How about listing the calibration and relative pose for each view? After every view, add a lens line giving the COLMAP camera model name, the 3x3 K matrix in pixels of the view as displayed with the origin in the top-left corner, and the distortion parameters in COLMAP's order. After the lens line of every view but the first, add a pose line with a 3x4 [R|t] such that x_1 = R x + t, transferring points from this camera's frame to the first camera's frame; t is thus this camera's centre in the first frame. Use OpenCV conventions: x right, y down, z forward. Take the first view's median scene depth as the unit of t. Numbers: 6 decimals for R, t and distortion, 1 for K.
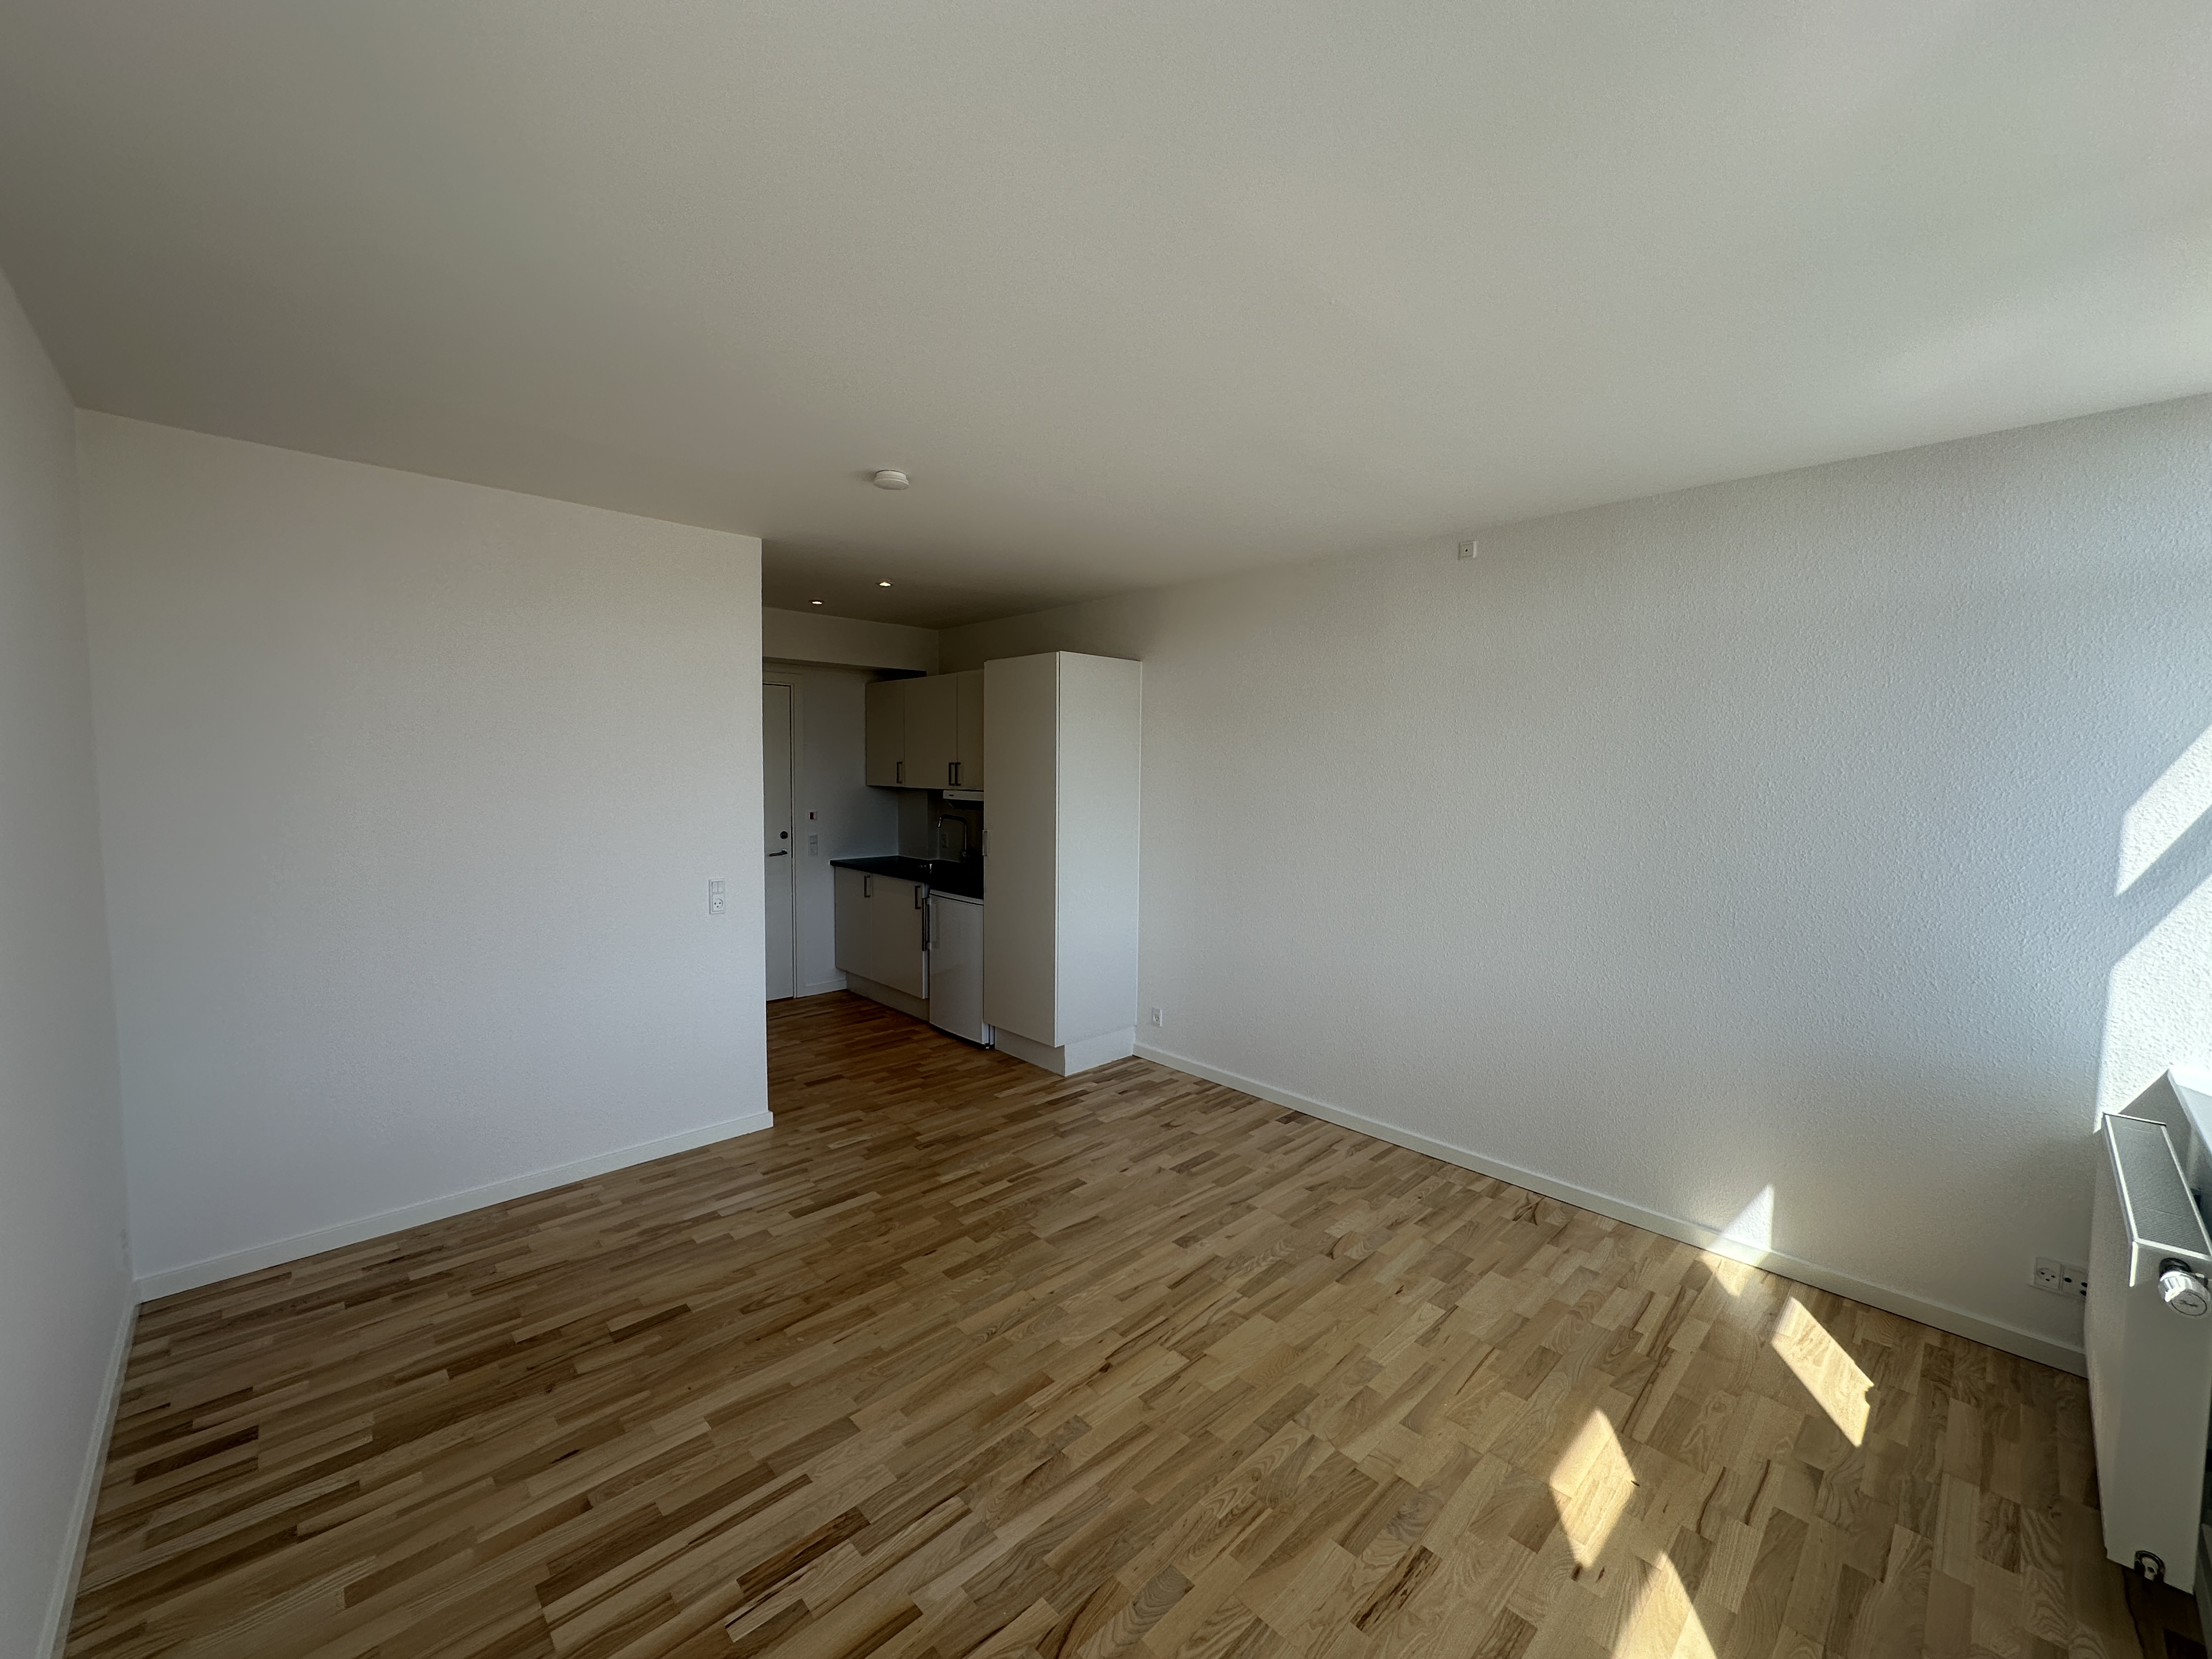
lens RADIAL K [[882.2, 0, 1106.2], [0, 882.2, 825.9], [0, 0, 1]] dist [-0.001901, 0.000676]
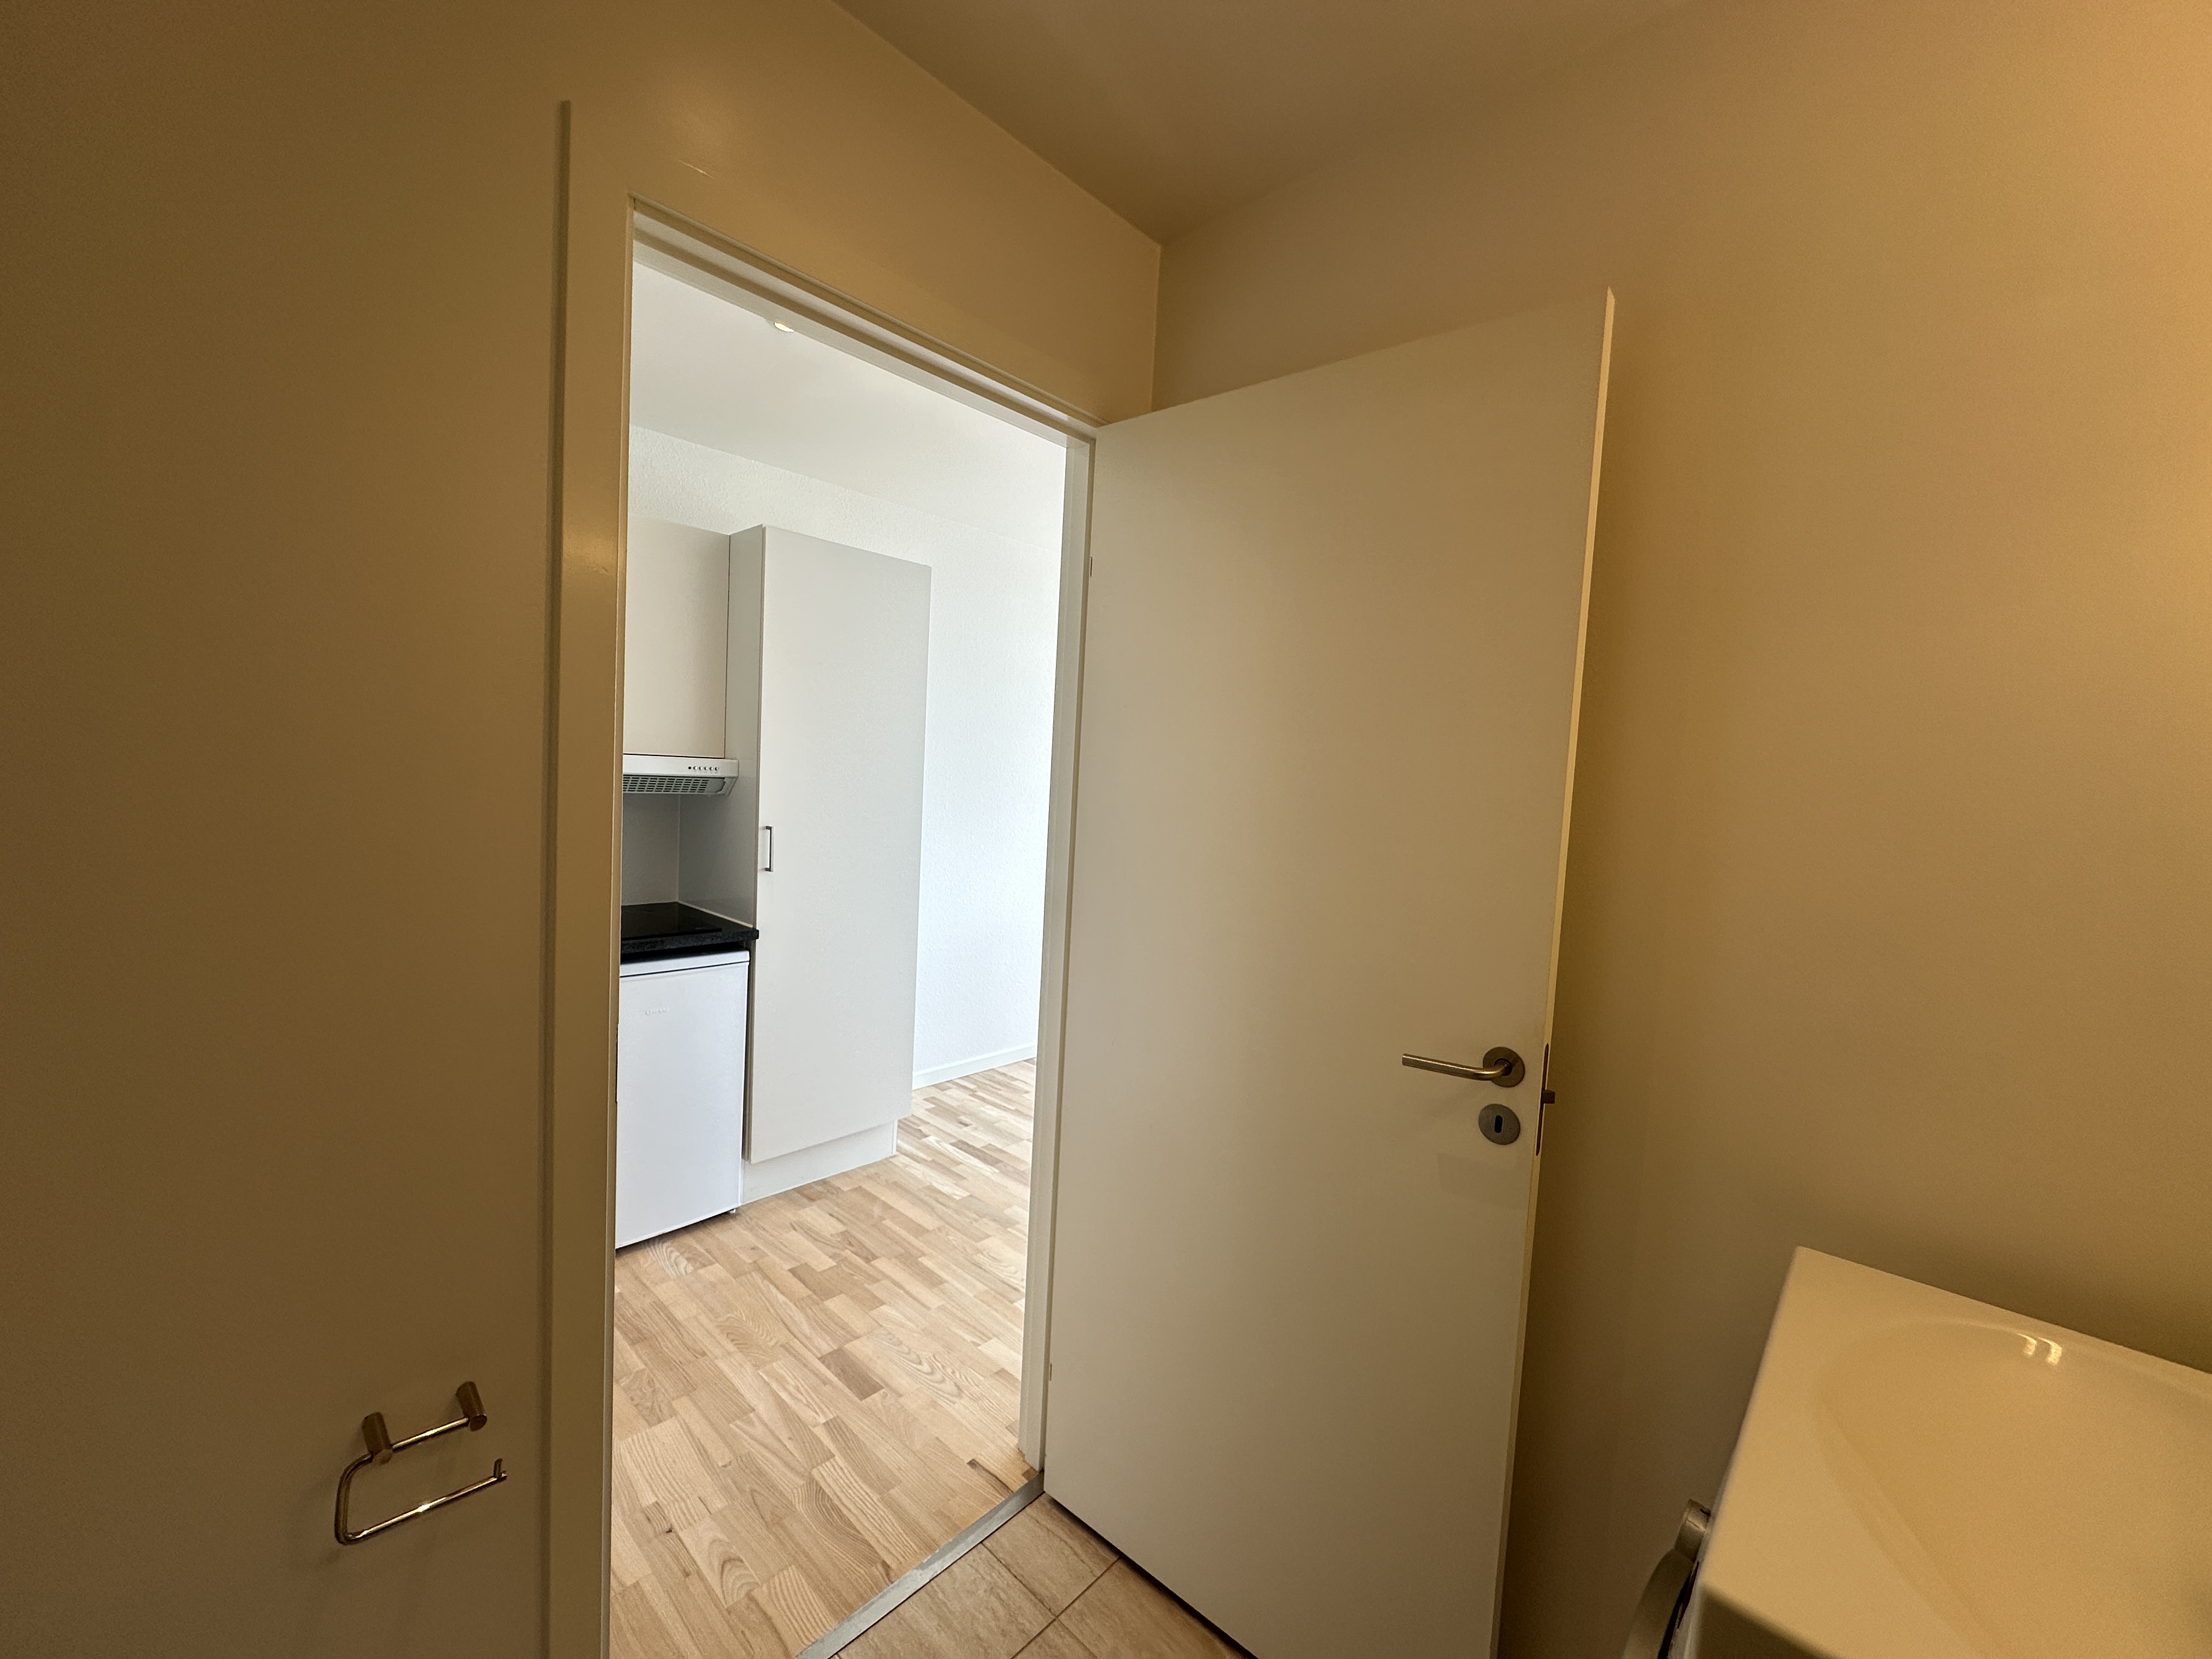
lens RADIAL K [[882.2, 0, 1109.0], [0, 882.2, 831.7], [0, 0, 1]] dist [-0.001901, 0.000676]
pose [[-0.058241, -0.080155, 0.995079, -1.330677], [0.015639, 0.996576, 0.081191, -0.063172], [-0.998180, 0.020291, -0.056788, 1.515723]]
